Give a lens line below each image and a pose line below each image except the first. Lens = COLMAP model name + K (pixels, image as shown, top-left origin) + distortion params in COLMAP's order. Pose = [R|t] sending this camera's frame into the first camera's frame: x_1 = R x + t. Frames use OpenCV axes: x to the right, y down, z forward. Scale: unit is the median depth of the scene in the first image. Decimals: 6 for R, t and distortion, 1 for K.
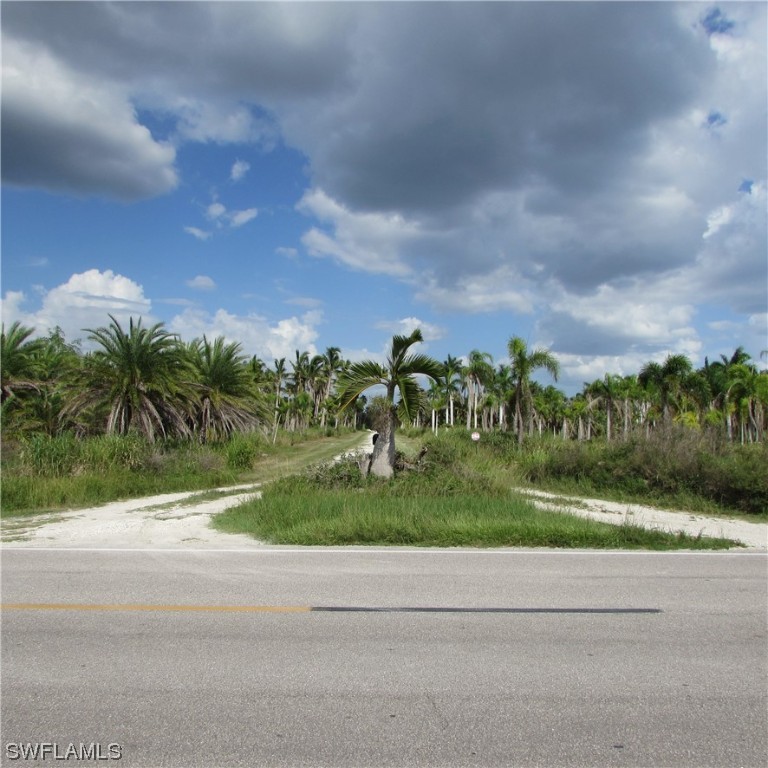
lens RADIAL K [[726.3, 0, 401.9], [0, 726.3, 379.4], [0, 0, 1]] dist [-0.033076, 0.000000]
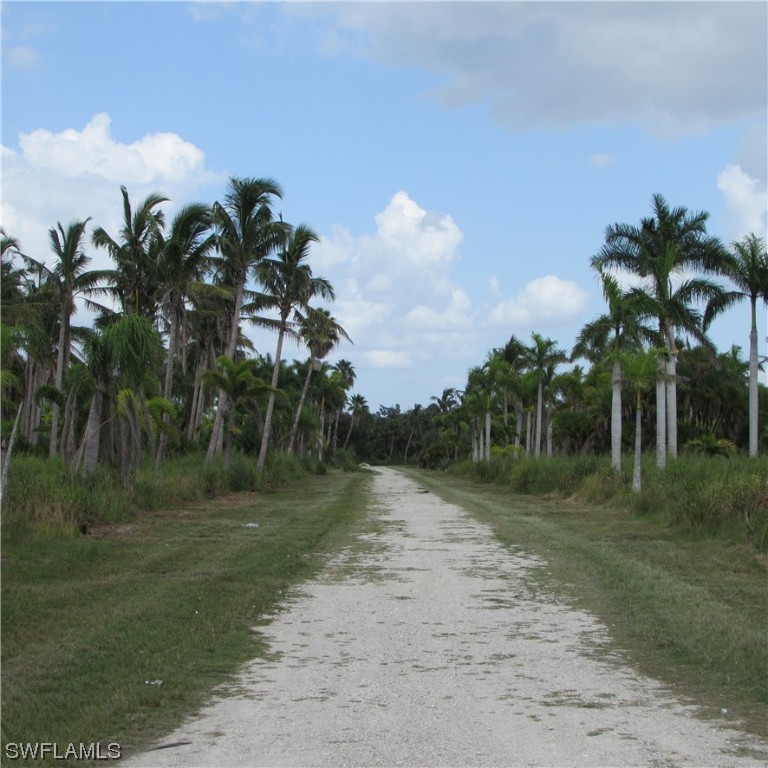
lens RADIAL K [[2086.0, 0, 423.9], [0, 2086.0, 373.3], [0, 0, 1]] dist [-0.180884, 0.000000]
pose [[0.999889, -0.008691, -0.012091, -0.056000], [0.008998, 0.999634, 0.025502, 0.040403], [0.011865, -0.025607, 0.999602, 0.586004]]
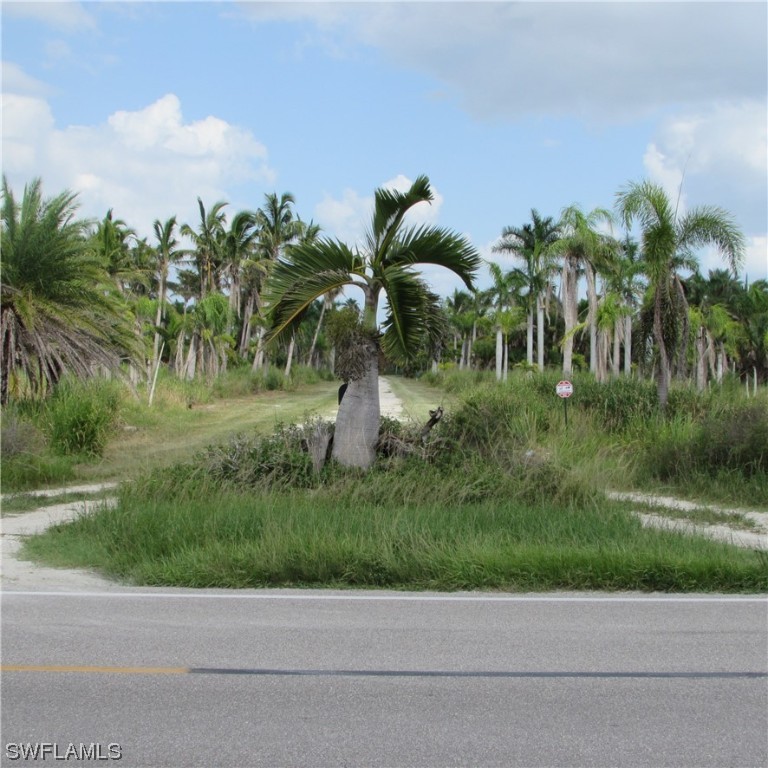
lens RADIAL K [[1637.8, 0, 420.4], [0, 1637.8, 333.2], [0, 0, 1]] dist [-0.156812, 0.000000]
pose [[0.999920, 0.000984, -0.012611, 0.015893], [-0.000433, 0.999046, 0.043657, -0.004604], [0.012641, -0.043648, 0.998967, -0.064133]]
